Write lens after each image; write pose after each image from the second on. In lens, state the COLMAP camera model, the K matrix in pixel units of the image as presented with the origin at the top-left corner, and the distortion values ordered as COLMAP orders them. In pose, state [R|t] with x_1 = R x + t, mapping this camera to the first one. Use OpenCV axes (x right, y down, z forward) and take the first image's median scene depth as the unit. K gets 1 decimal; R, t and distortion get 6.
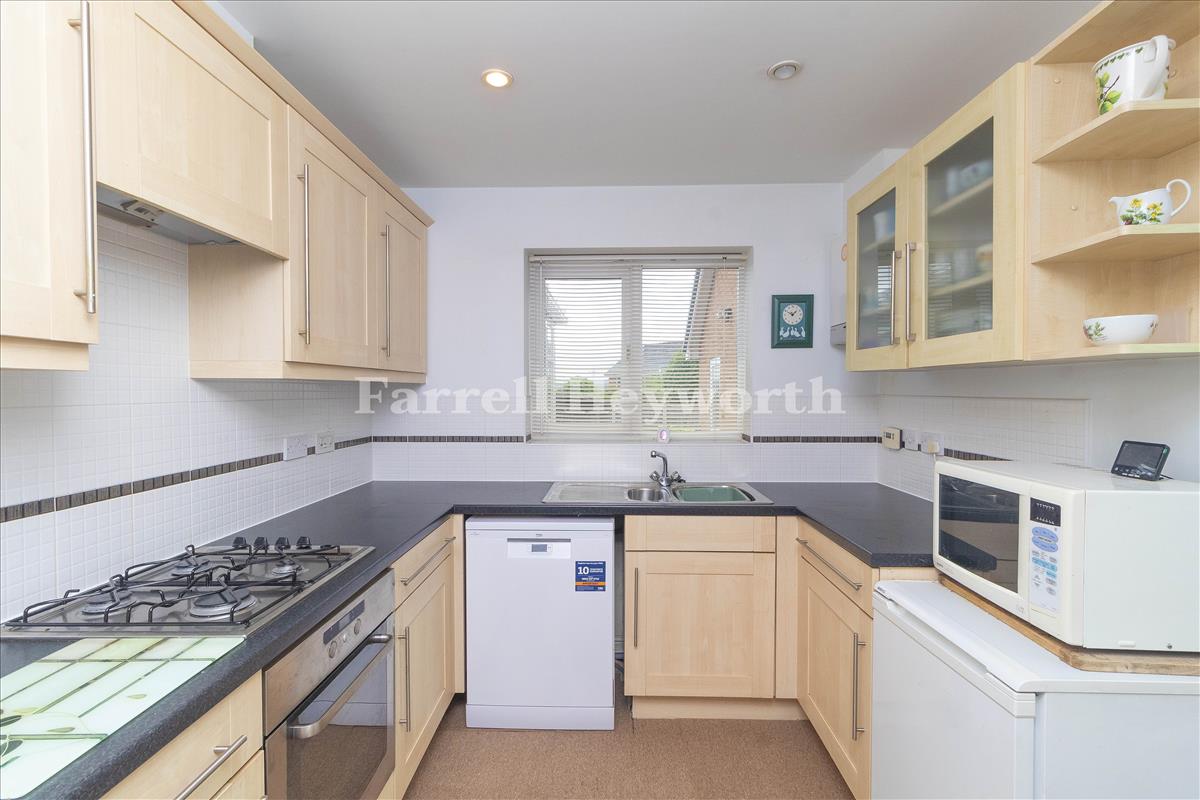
lens RADIAL K [[563.2, 0, 600.7], [0, 563.2, 396.0], [0, 0, 1]] dist [-0.000397, 0.000770]
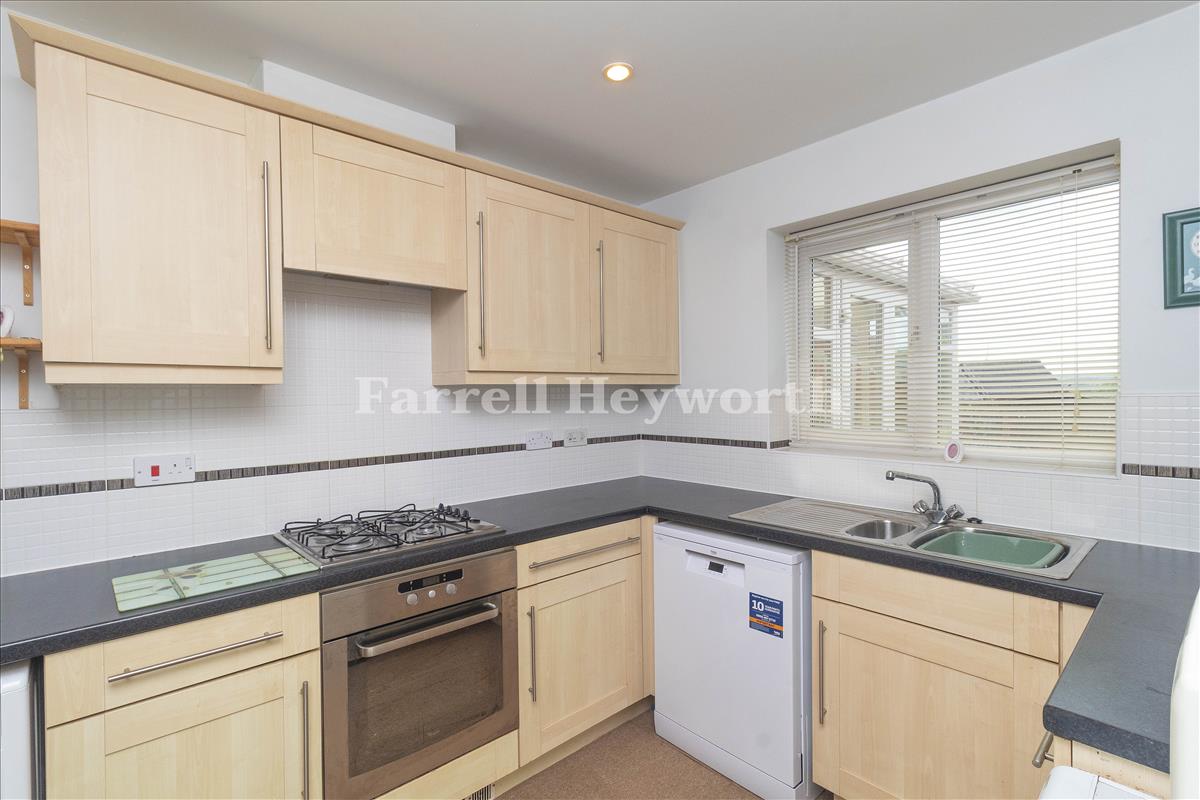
lens RADIAL K [[563.2, 0, 600.7], [0, 563.2, 396.0], [0, 0, 1]] dist [-0.000397, 0.000770]
pose [[0.677268, -0.005620, -0.735715, 0.426617], [0.005459, 0.999982, -0.002613, 0.000257], [0.735716, -0.002247, 0.677287, 0.263552]]
